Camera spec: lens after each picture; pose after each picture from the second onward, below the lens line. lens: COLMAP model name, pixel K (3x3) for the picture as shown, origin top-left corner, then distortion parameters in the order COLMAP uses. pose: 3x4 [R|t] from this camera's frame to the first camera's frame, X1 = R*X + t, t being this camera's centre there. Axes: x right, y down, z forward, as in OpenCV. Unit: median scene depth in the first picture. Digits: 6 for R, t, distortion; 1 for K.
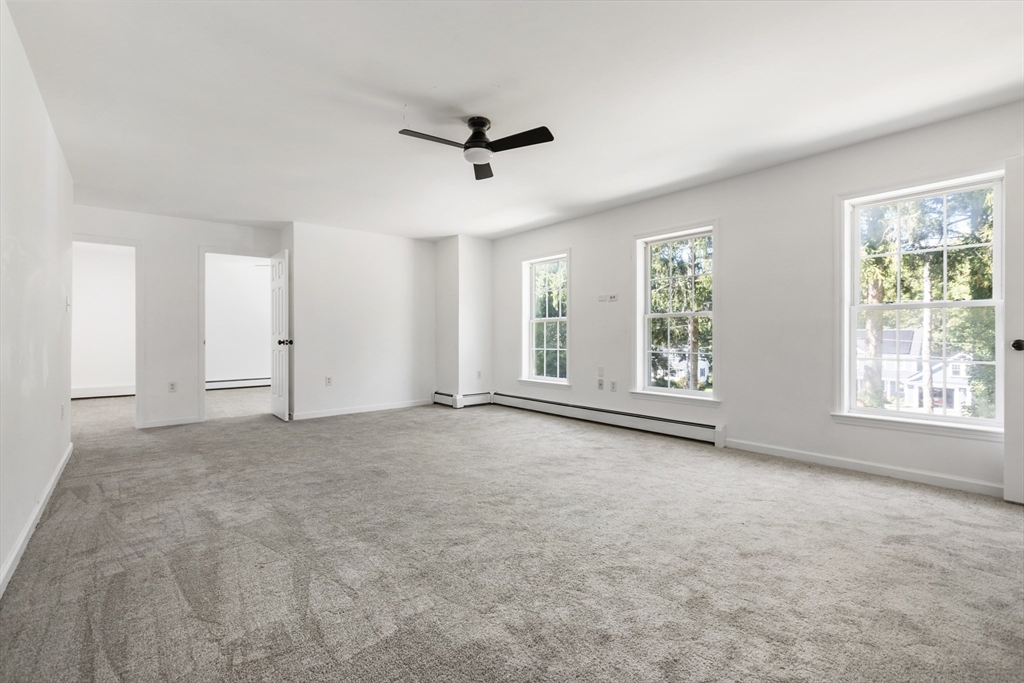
lens RADIAL K [[456.2, 0, 511.2], [0, 456.2, 336.9], [0, 0, 1]] dist [0.001209, 0.000220]
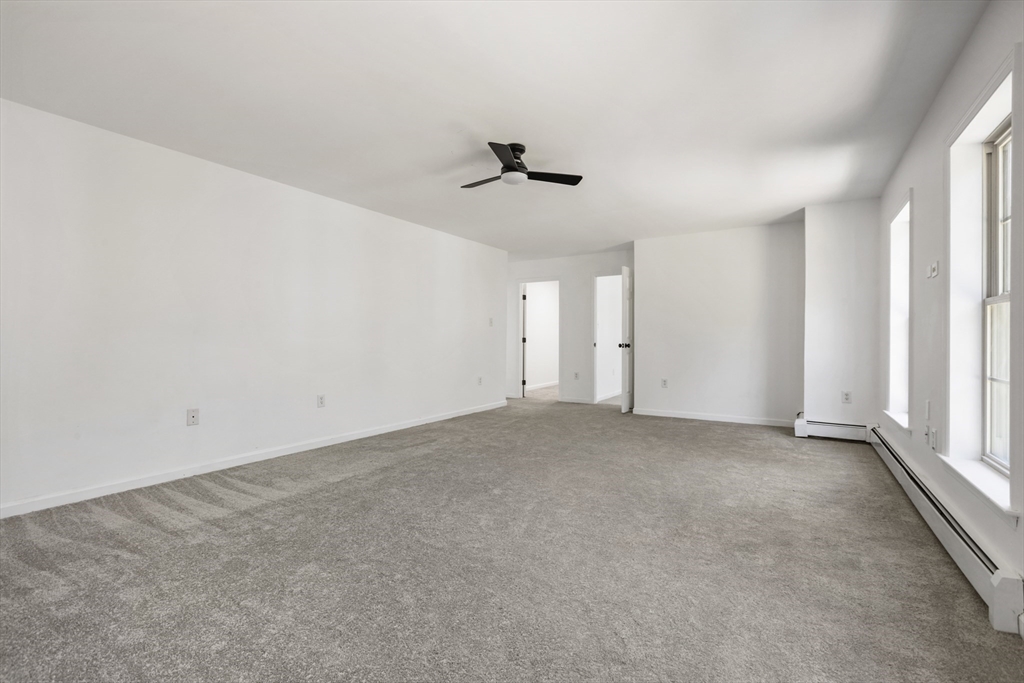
lens RADIAL K [[456.2, 0, 511.2], [0, 456.2, 336.9], [0, 0, 1]] dist [0.001209, 0.000220]
pose [[0.307076, -0.001431, -0.951684, 0.521793], [-0.005889, 0.999977, -0.003404, -0.005110], [0.951667, 0.006650, 0.307060, 0.356261]]
